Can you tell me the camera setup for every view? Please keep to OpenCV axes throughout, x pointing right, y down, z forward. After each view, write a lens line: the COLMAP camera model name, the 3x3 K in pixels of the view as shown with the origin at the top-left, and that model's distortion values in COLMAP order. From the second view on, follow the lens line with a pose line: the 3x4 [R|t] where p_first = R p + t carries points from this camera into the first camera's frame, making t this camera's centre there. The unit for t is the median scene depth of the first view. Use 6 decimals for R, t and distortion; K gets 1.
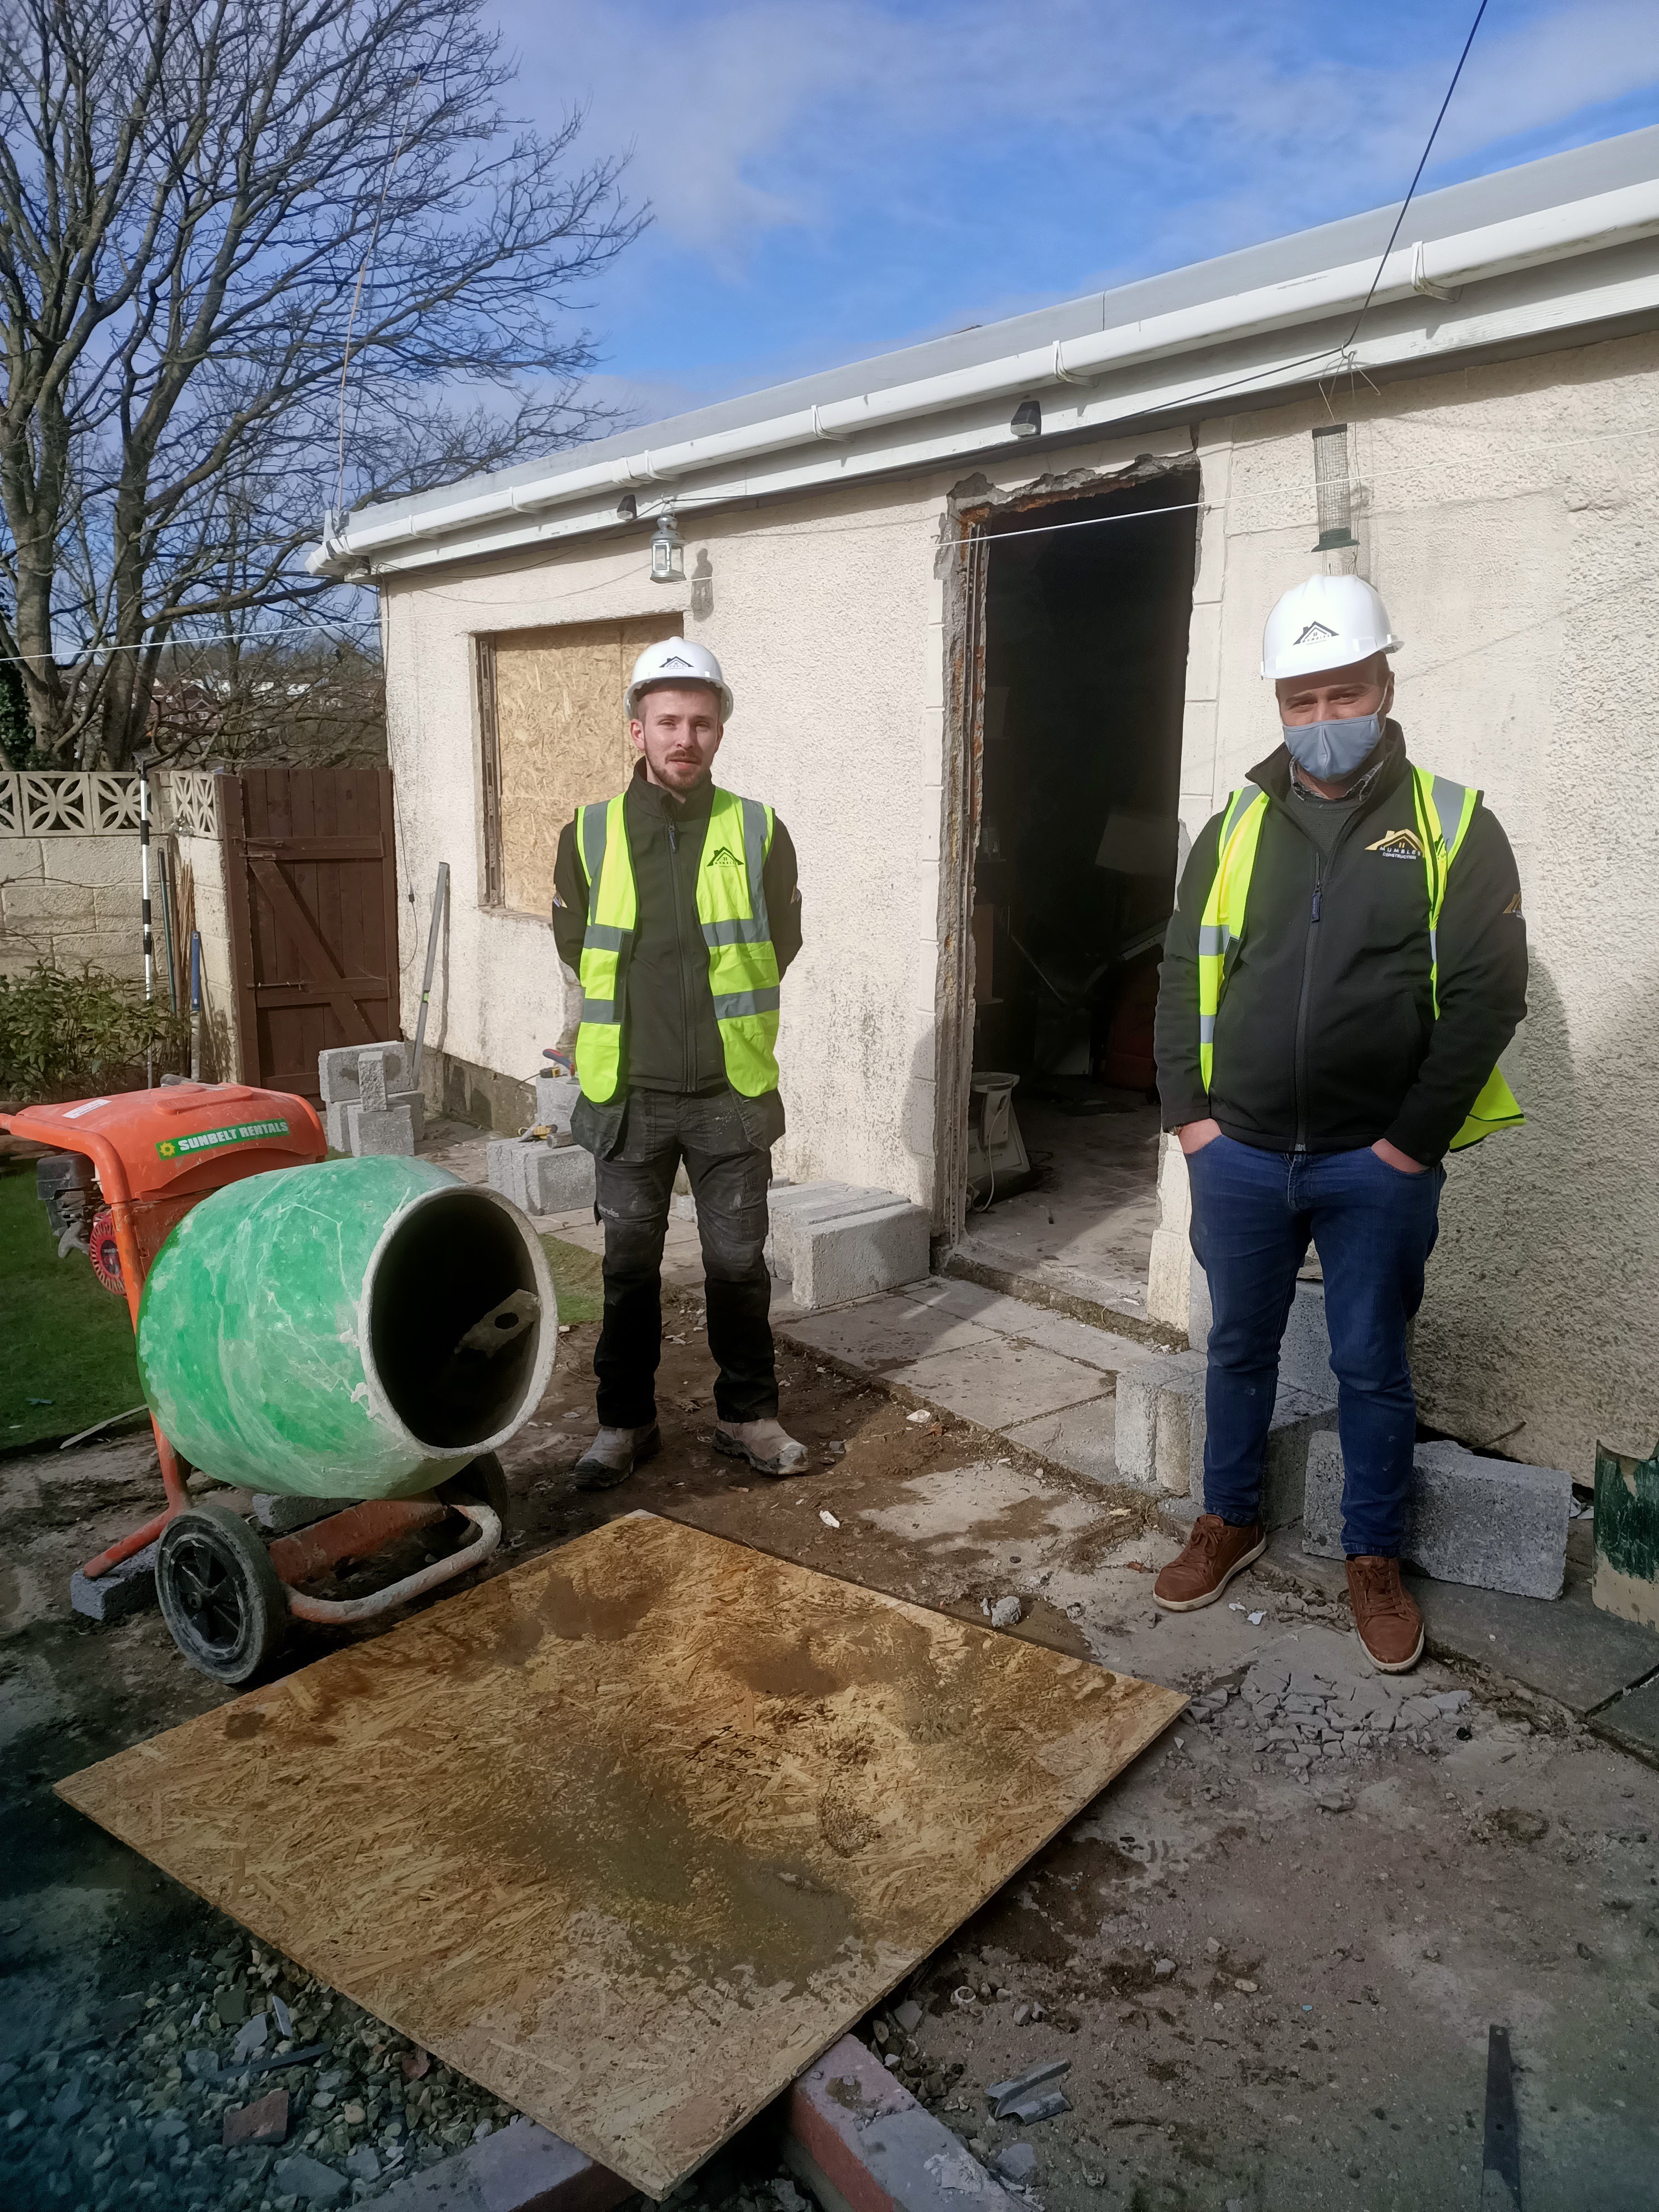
lens RADIAL K [[1634.9, 0, 820.8], [0, 1634.9, 1091.9], [0, 0, 1]] dist [0.062419, -0.049182]
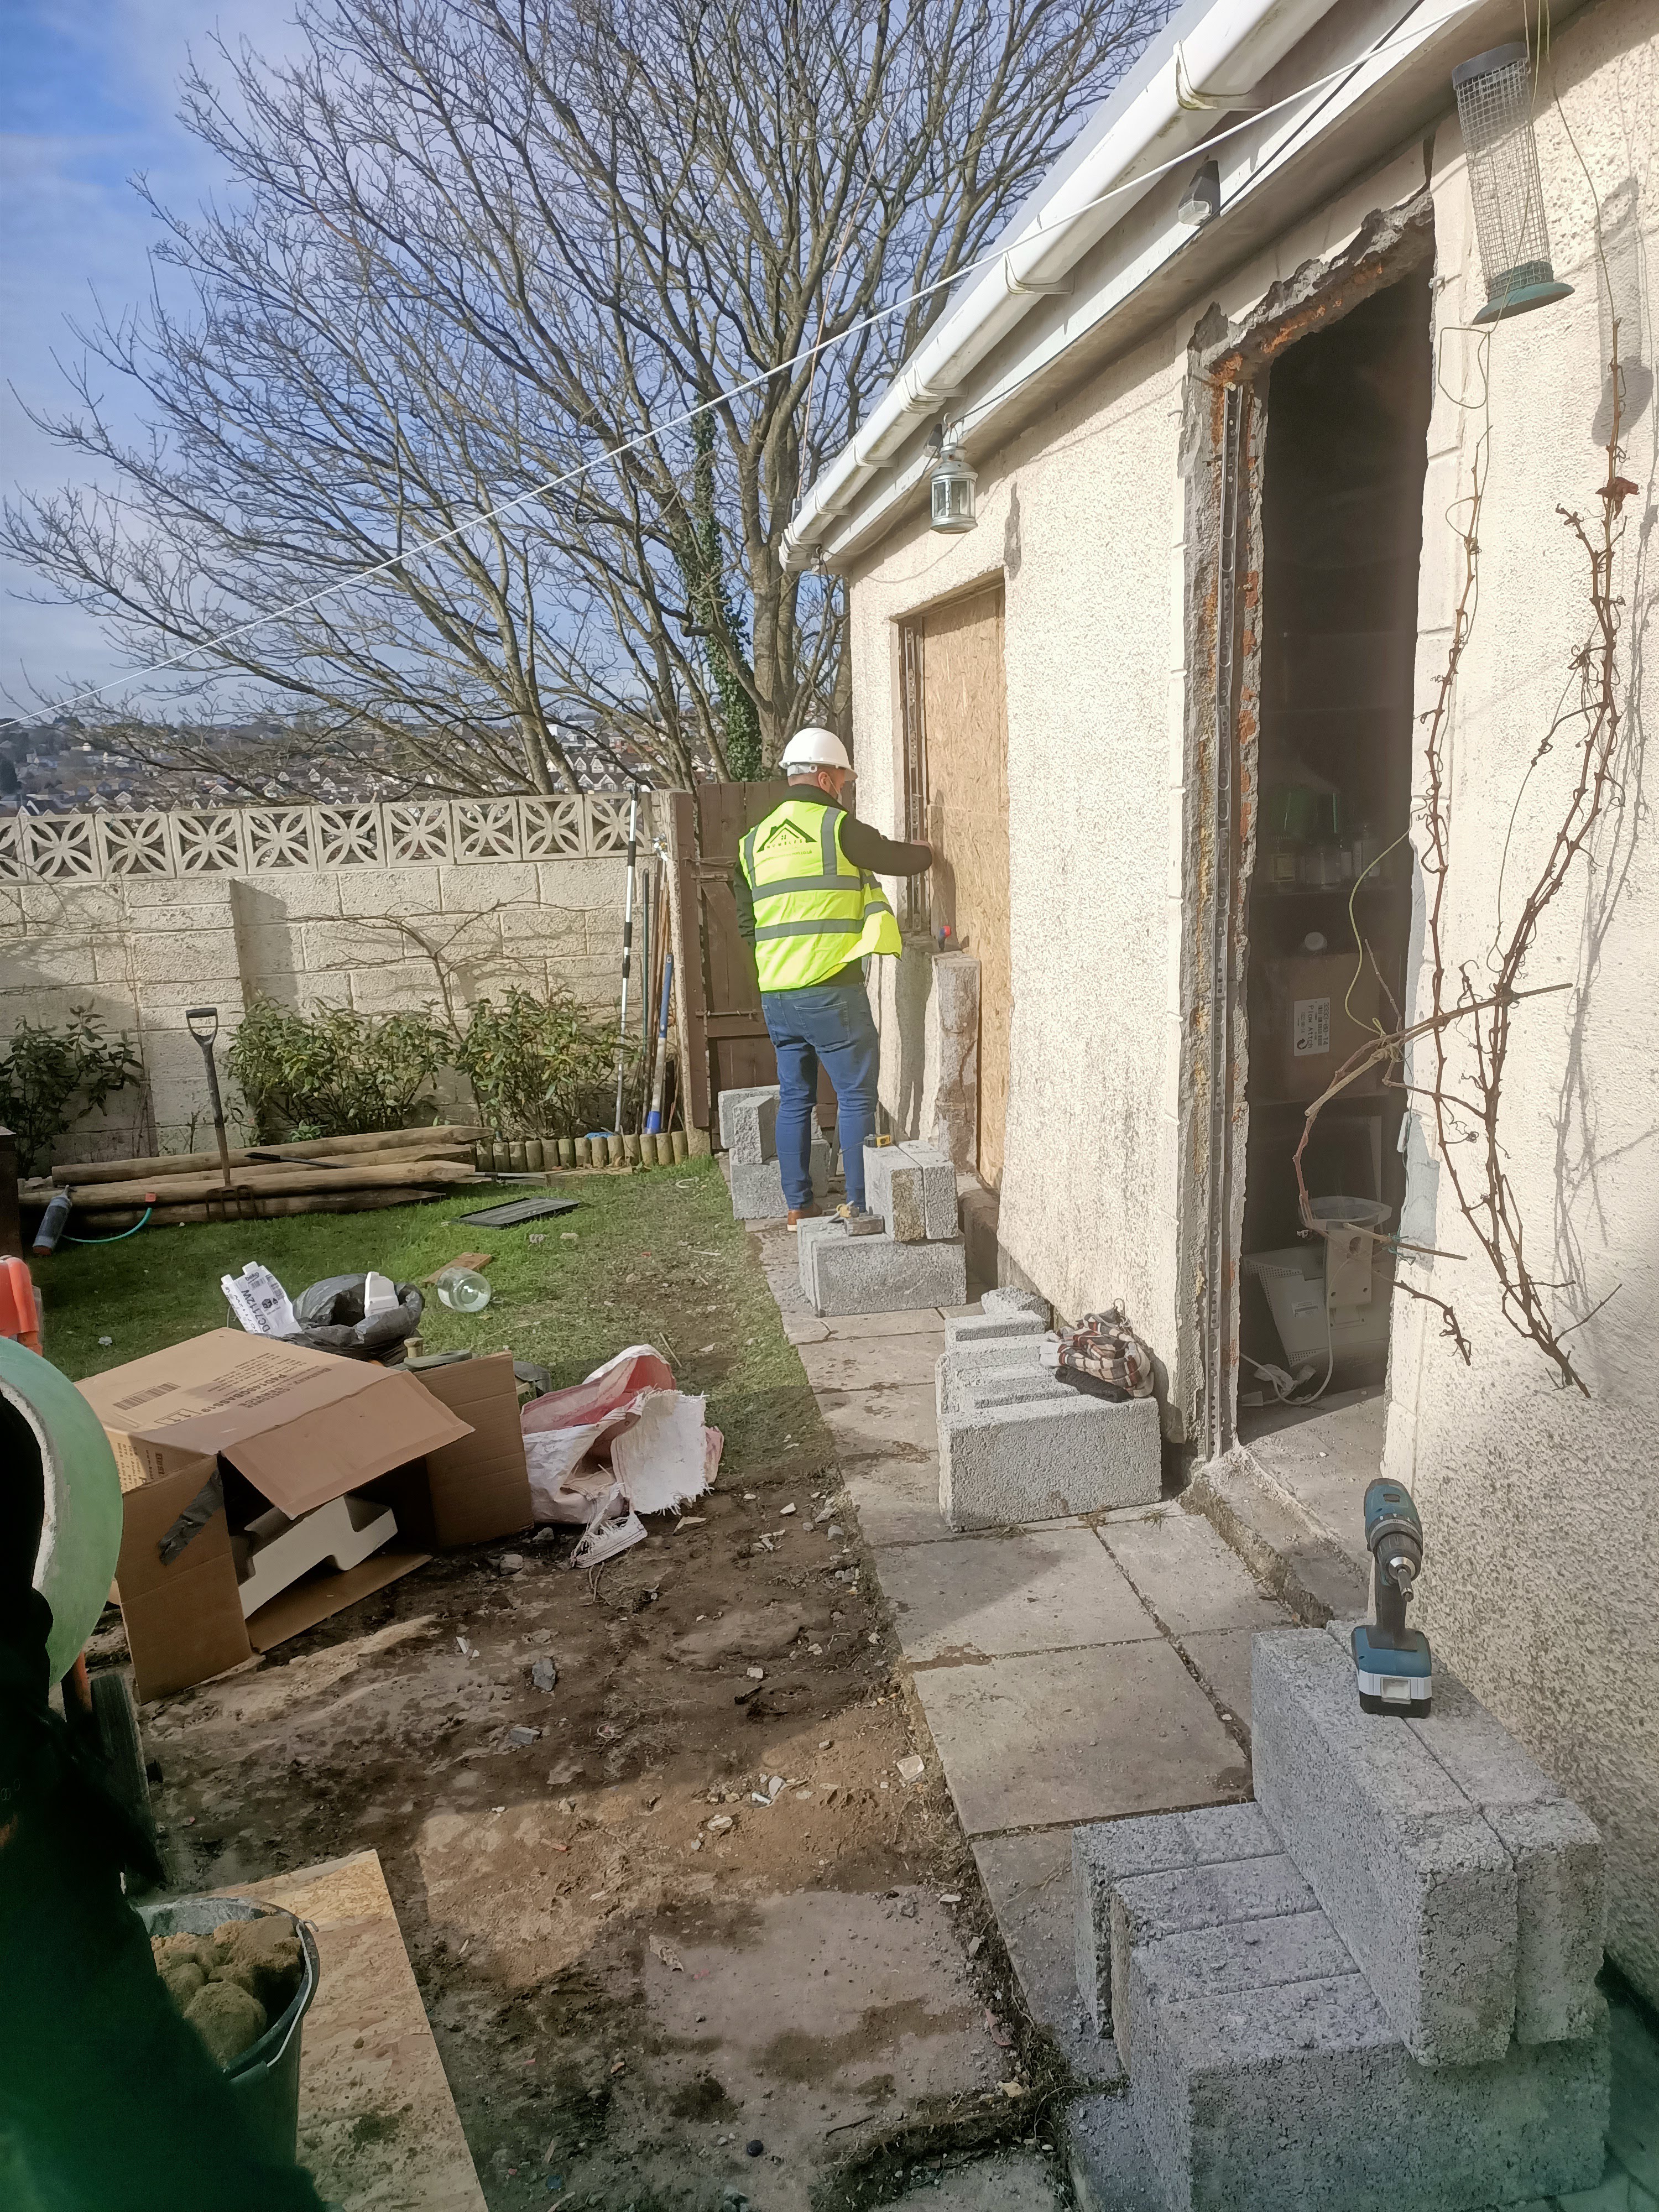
lens RADIAL K [[1634.9, 0, 820.8], [0, 1634.9, 1091.9], [0, 0, 1]] dist [0.062419, -0.049182]
pose [[0.875059, 0.055499, -0.480824, 0.270399], [-0.053044, 0.998417, 0.018706, -0.065785], [0.481101, 0.009136, 0.876617, 0.333515]]
